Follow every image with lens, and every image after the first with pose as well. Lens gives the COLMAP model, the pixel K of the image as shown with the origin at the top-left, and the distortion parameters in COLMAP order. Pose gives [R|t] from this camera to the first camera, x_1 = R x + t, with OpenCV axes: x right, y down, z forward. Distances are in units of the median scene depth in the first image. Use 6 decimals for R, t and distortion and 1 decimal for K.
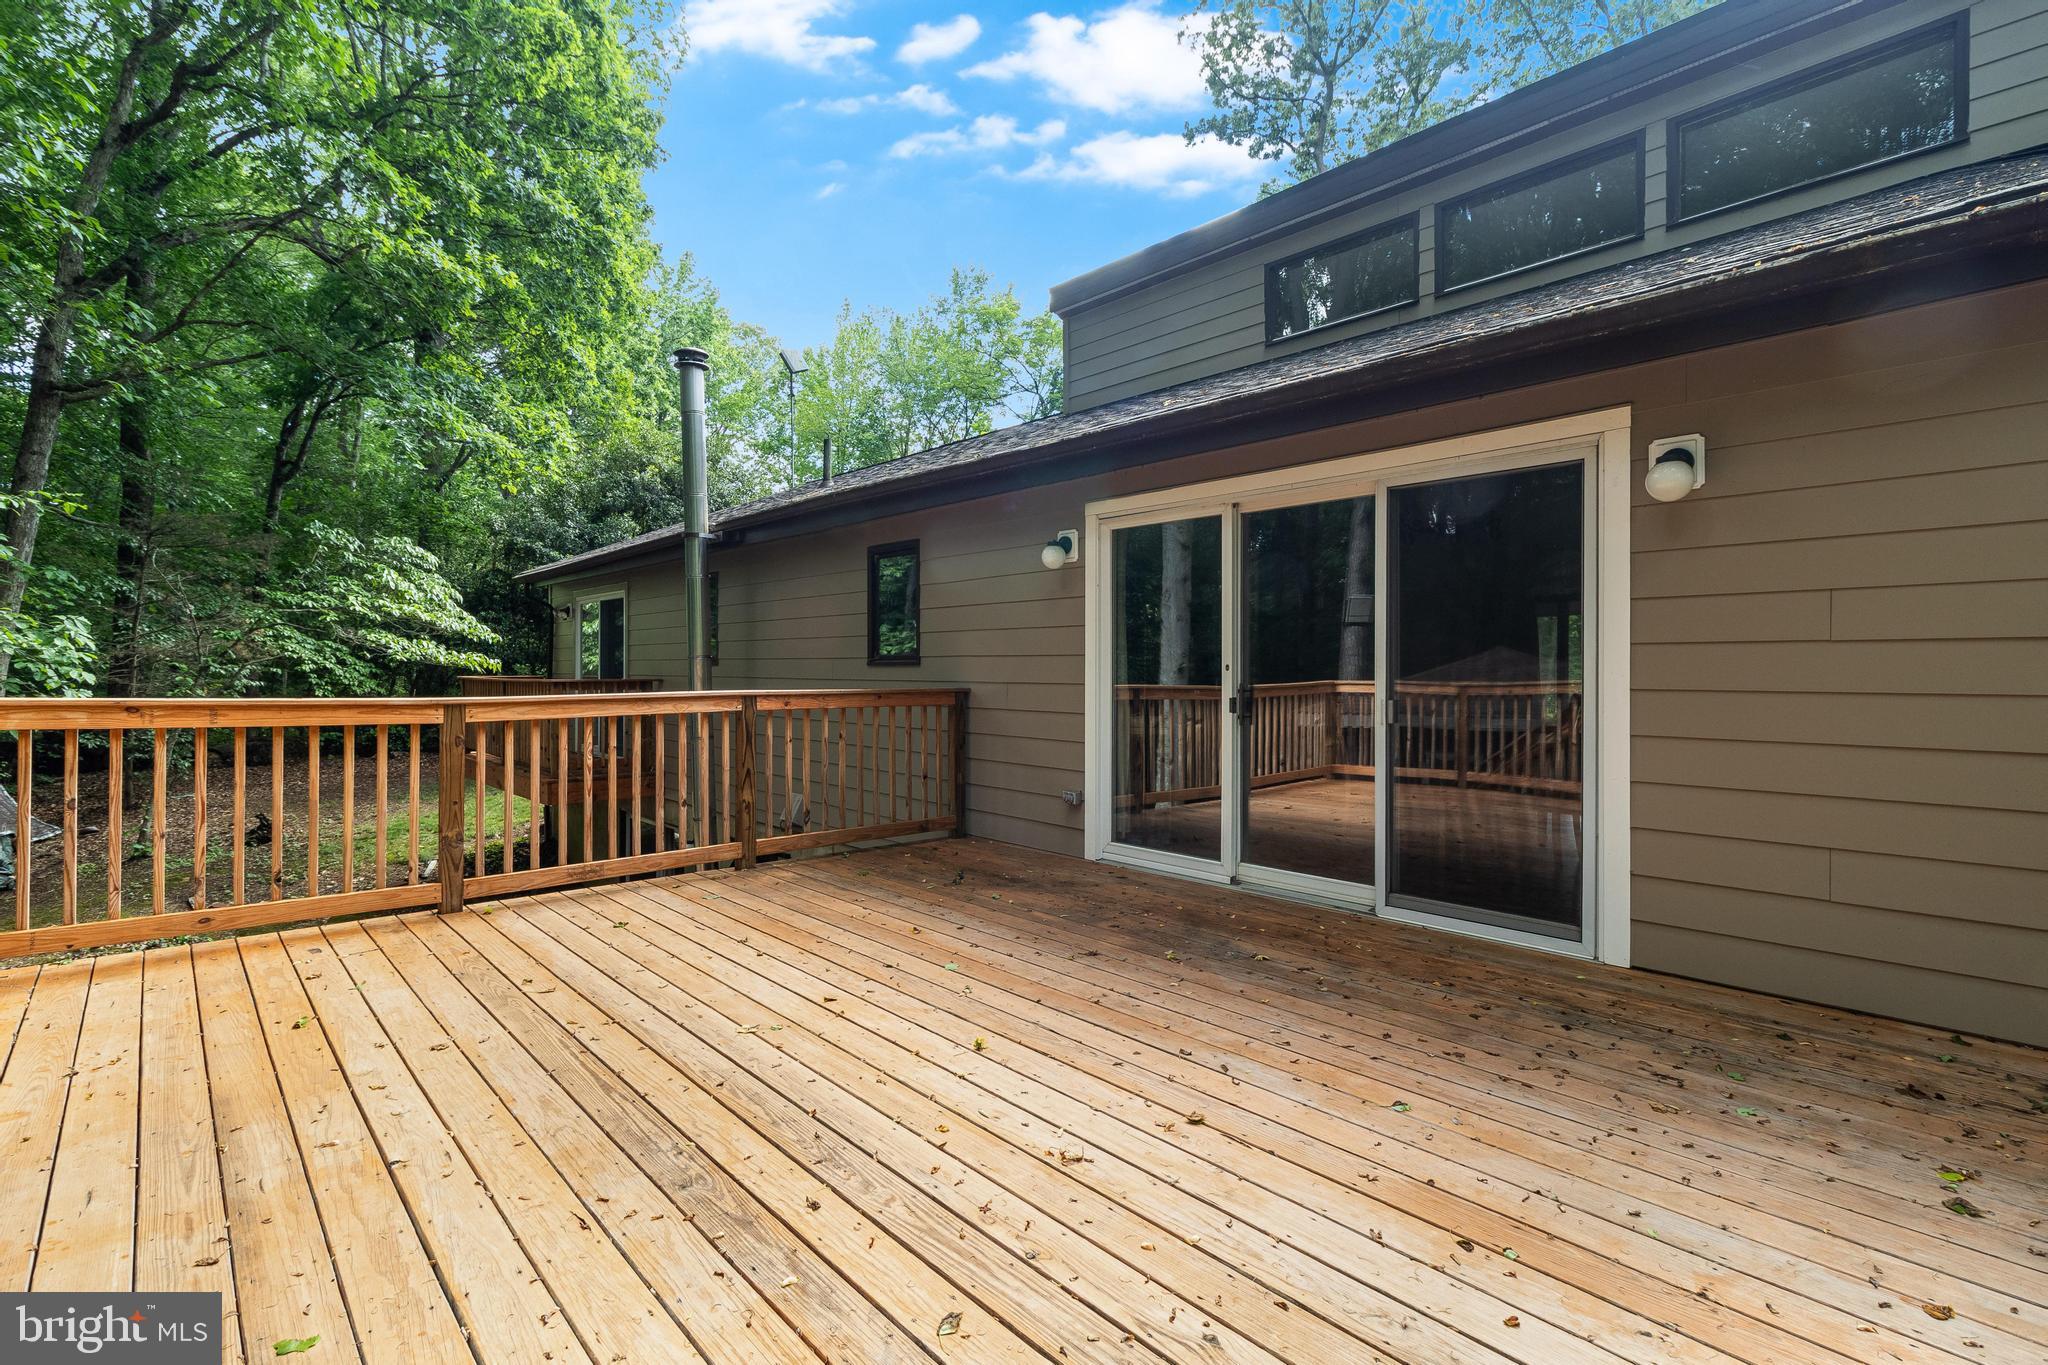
lens RADIAL K [[946.1, 0, 1025.9], [0, 946.1, 673.1], [0, 0, 1]] dist [0.005098, -0.000126]
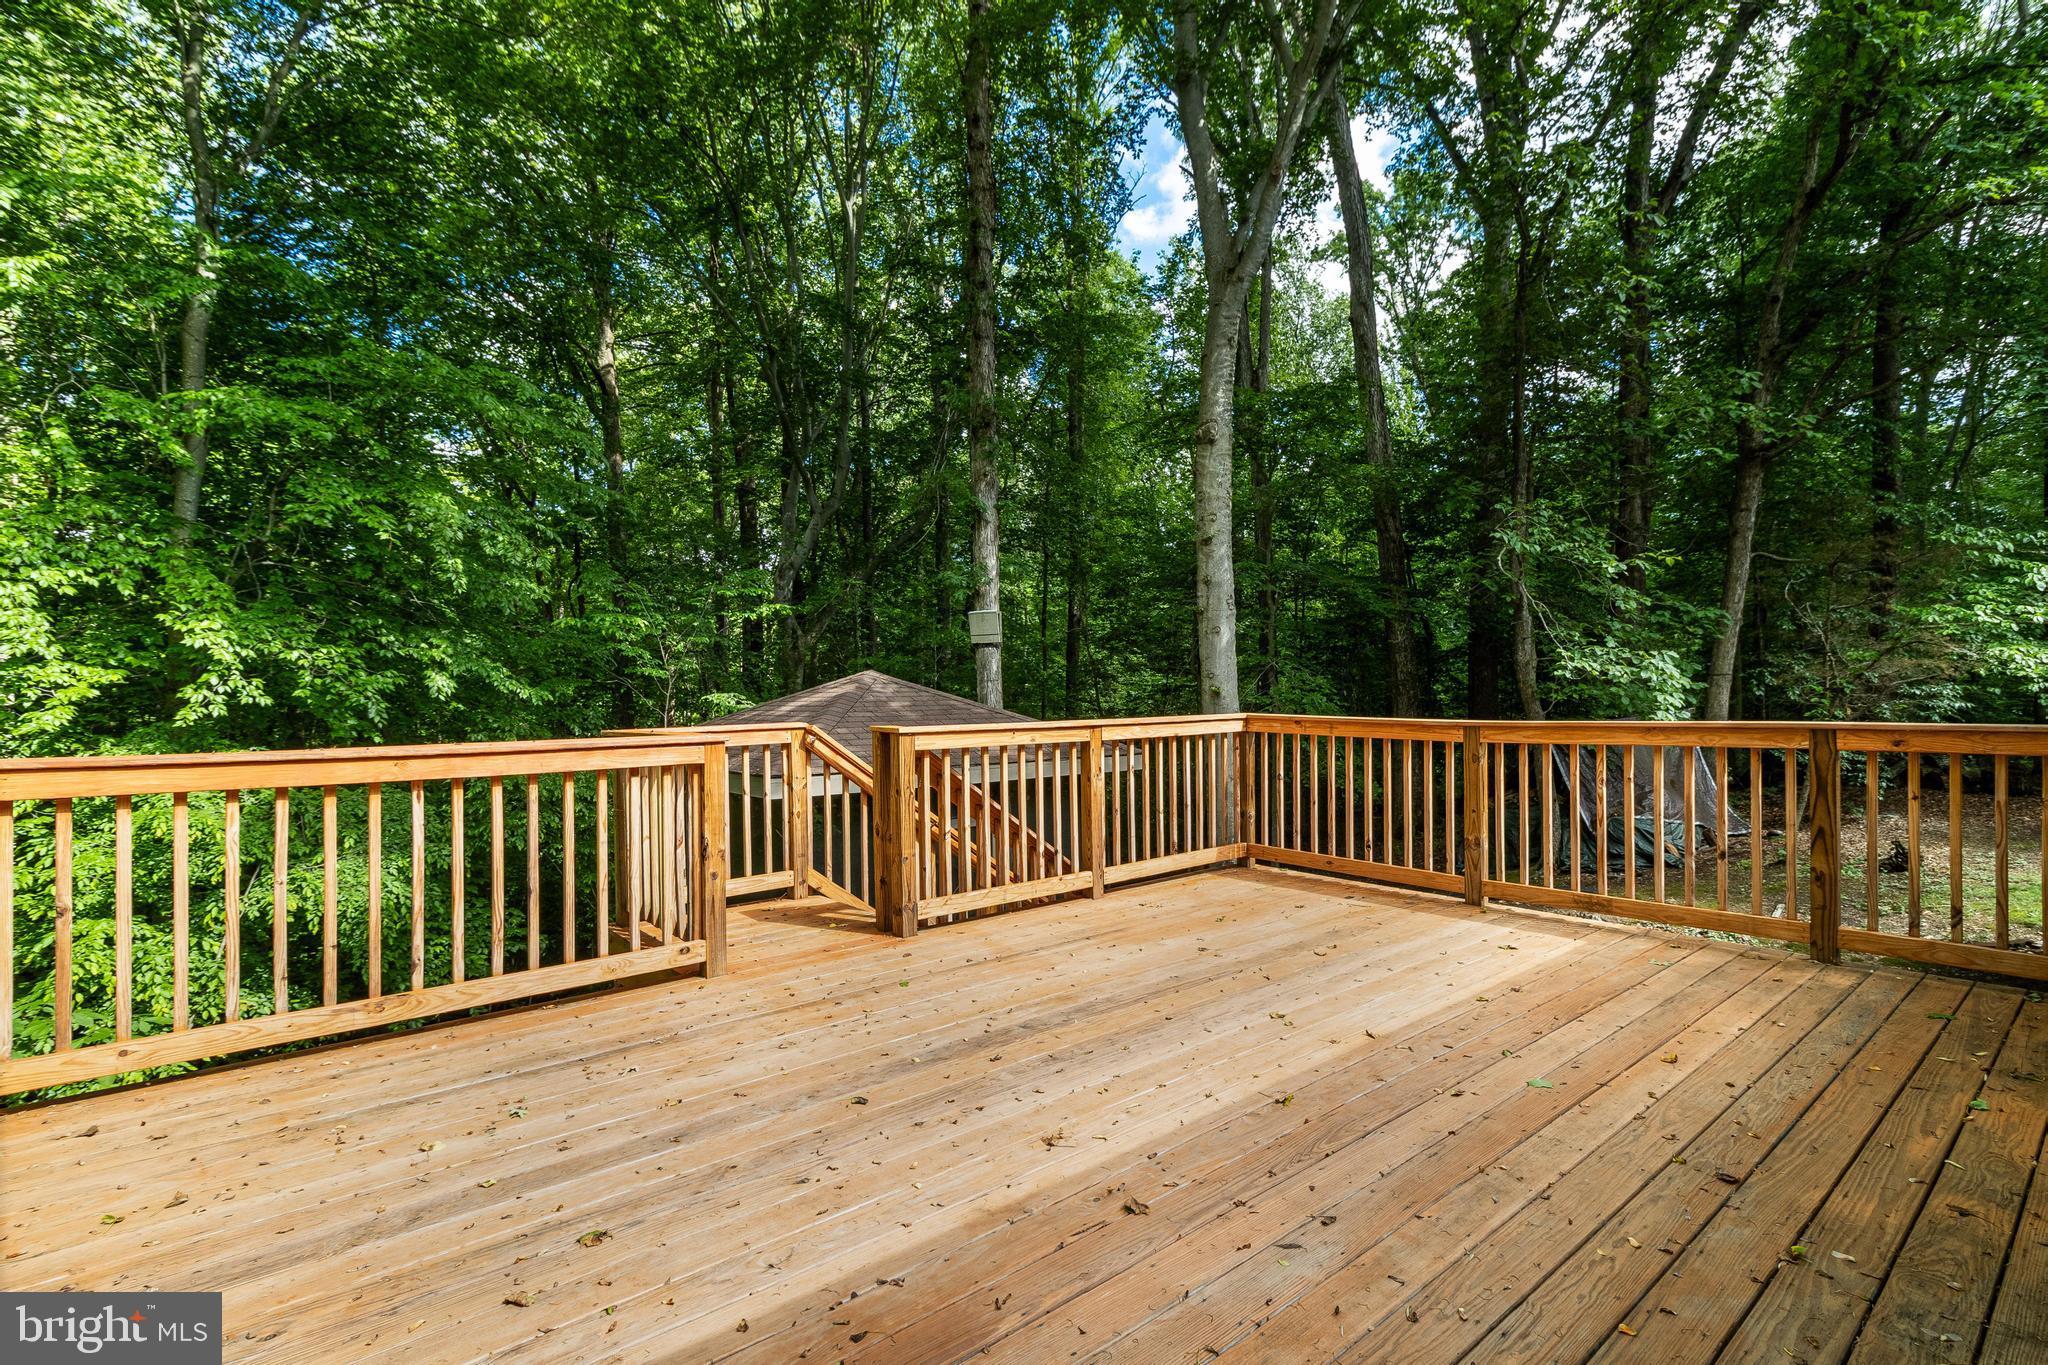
lens RADIAL K [[946.1, 0, 1028.8], [0, 946.1, 693.8], [0, 0, 1]] dist [0.005098, -0.000126]
pose [[-0.034310, -0.005157, -0.999398, 0.622250], [0.005988, 0.999968, -0.005366, -0.003335], [0.999393, -0.006168, -0.034278, 0.541155]]
